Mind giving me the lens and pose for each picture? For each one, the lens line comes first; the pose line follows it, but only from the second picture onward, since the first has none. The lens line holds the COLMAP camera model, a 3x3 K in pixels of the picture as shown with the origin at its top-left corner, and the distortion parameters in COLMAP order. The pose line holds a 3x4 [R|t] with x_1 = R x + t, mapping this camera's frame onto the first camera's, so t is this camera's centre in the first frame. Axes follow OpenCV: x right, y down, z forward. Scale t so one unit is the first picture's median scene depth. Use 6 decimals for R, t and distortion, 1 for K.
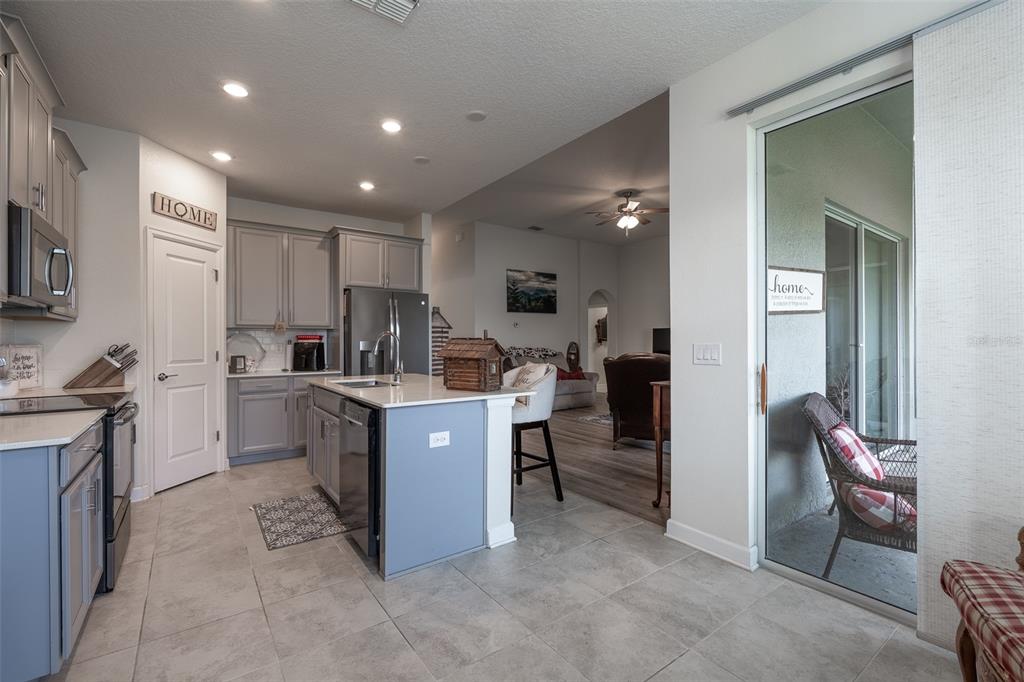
lens RADIAL K [[450.7, 0, 525.9], [0, 450.7, 339.0], [0, 0, 1]] dist [-0.003529, -0.000885]
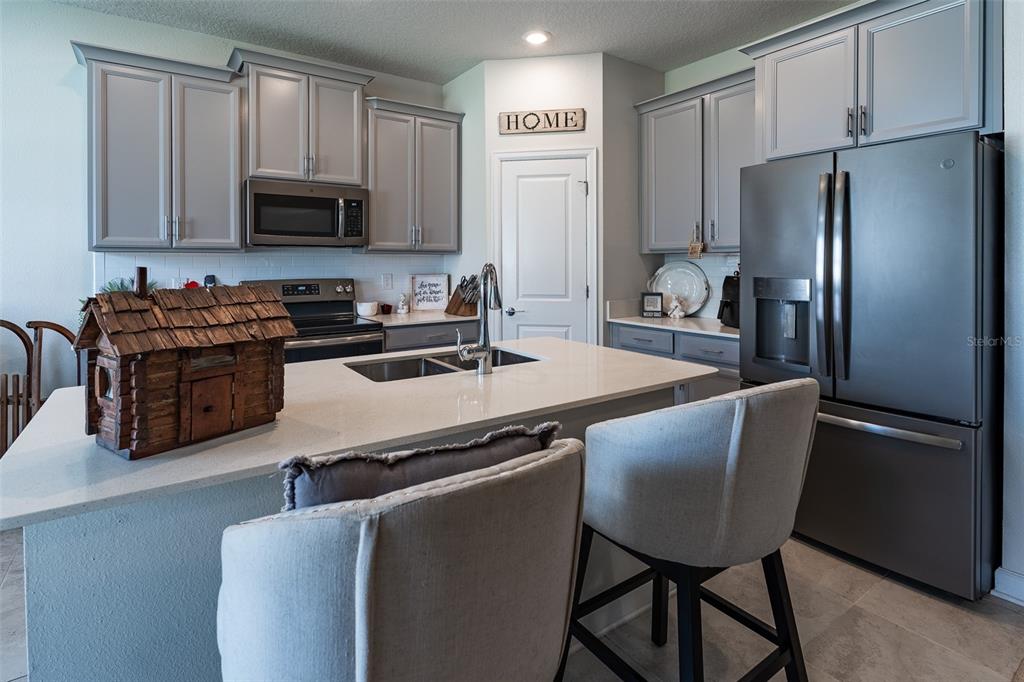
lens RADIAL K [[513.3, 0, 484.5], [0, 513.3, 263.9], [0, 0, 1]] dist [-0.004595, 0.000838]
pose [[-0.062099, 0.006350, -0.998050, 0.208308], [0.007882, 0.999952, 0.005872, -0.017033], [0.998039, -0.007502, -0.062146, 0.880301]]
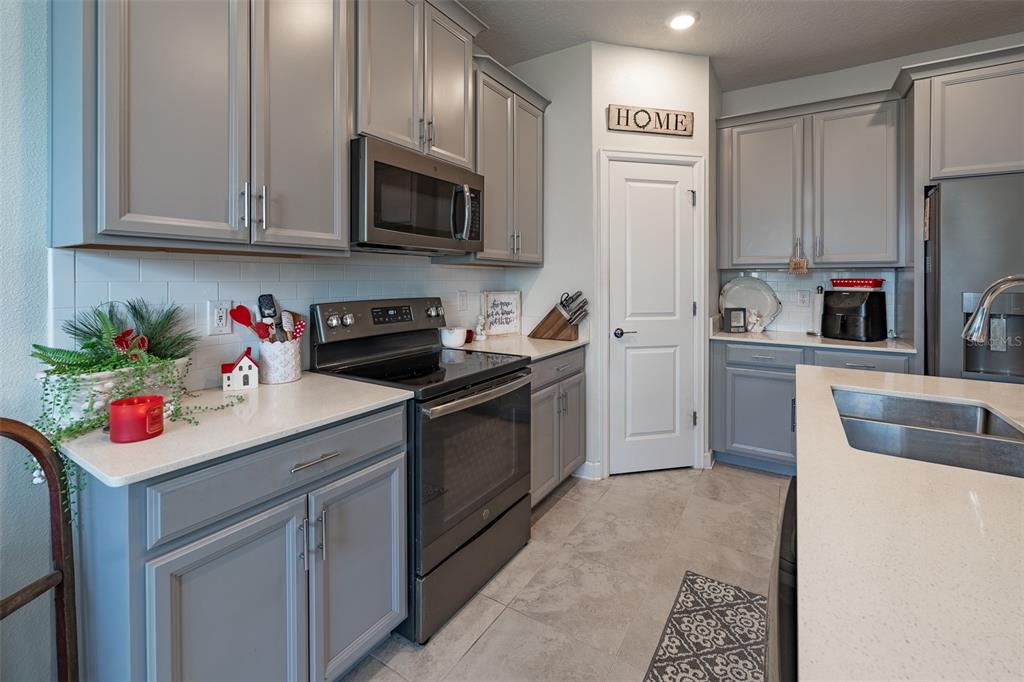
lens RADIAL K [[450.7, 0, 493.2], [0, 450.7, 281.0], [0, 0, 1]] dist [-0.003529, -0.000885]
pose [[0.335050, 0.006173, -0.942180, -0.109198], [0.002004, 0.999972, 0.007264, -0.013138], [0.942198, -0.004322, 0.335028, 0.450557]]
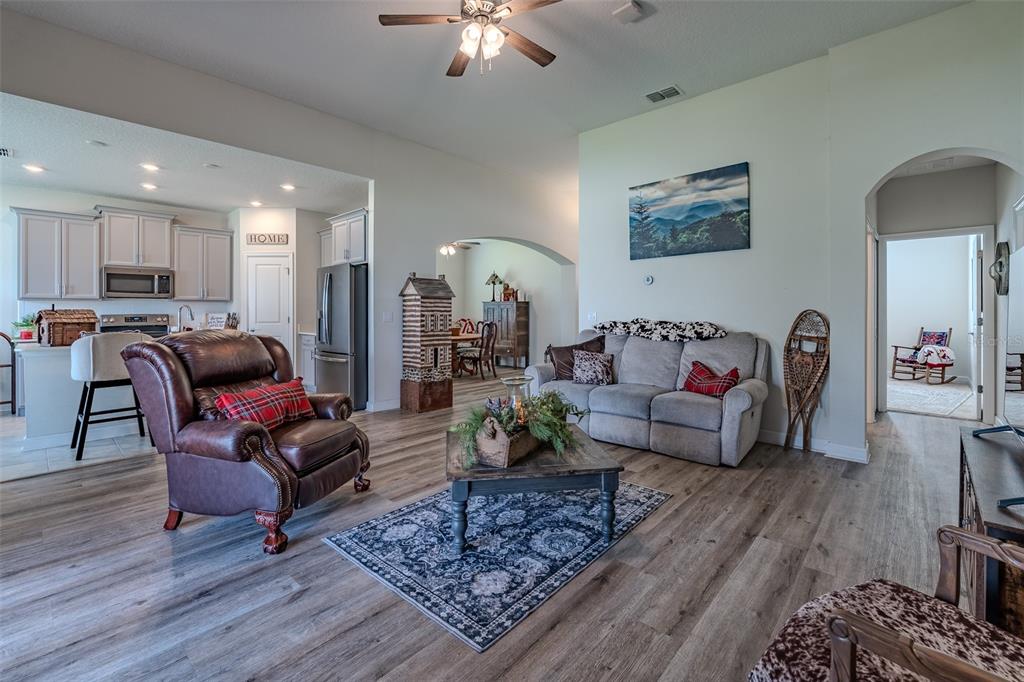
lens RADIAL K [[450.7, 0, 484.8], [0, 450.7, 310.3], [0, 0, 1]] dist [-0.003529, -0.000885]
pose [[0.143770, 0.001891, -0.989609, 1.060188], [0.009424, 0.999950, 0.003280, 0.004686], [0.989566, -0.009797, 0.143745, 1.478822]]
